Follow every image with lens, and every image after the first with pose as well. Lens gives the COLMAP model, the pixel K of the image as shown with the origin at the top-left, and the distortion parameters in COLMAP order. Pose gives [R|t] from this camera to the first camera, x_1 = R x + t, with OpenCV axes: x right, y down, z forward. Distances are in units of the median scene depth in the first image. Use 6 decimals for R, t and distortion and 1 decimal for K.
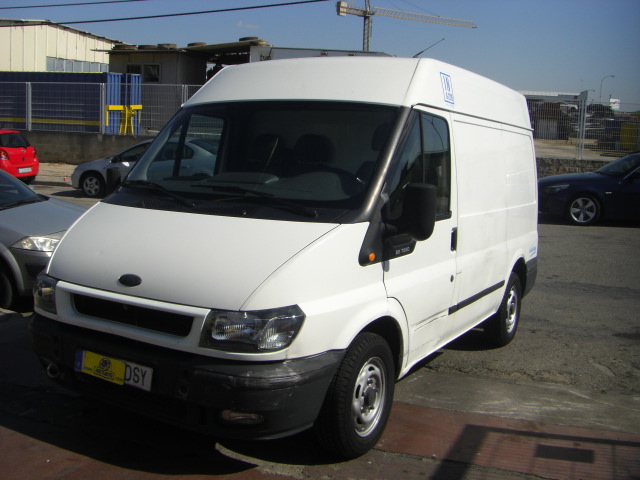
lens RADIAL K [[725.0, 0, 278.8], [0, 725.0, 200.7], [0, 0, 1]] dist [-0.138363, 0.043127]
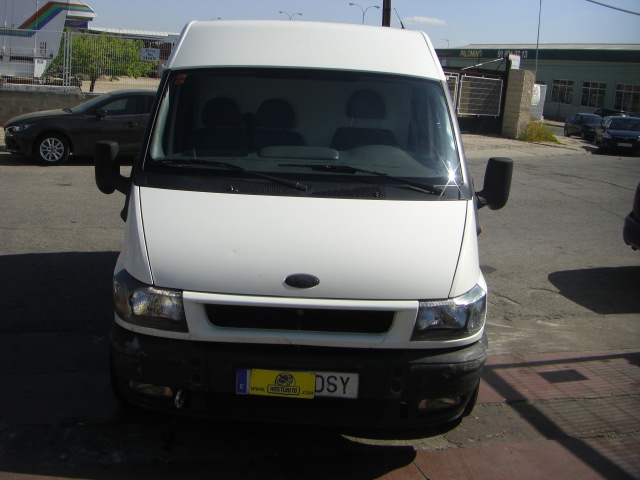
lens RADIAL K [[723.3, 0, 283.2], [0, 723.3, 197.6], [0, 0, 1]] dist [-0.183046, 0.114657]
pose [[0.854064, -0.065926, 0.515974, -0.690362], [0.025500, 0.996050, 0.085056, -0.067729], [-0.519543, -0.059486, 0.852371, 0.274143]]
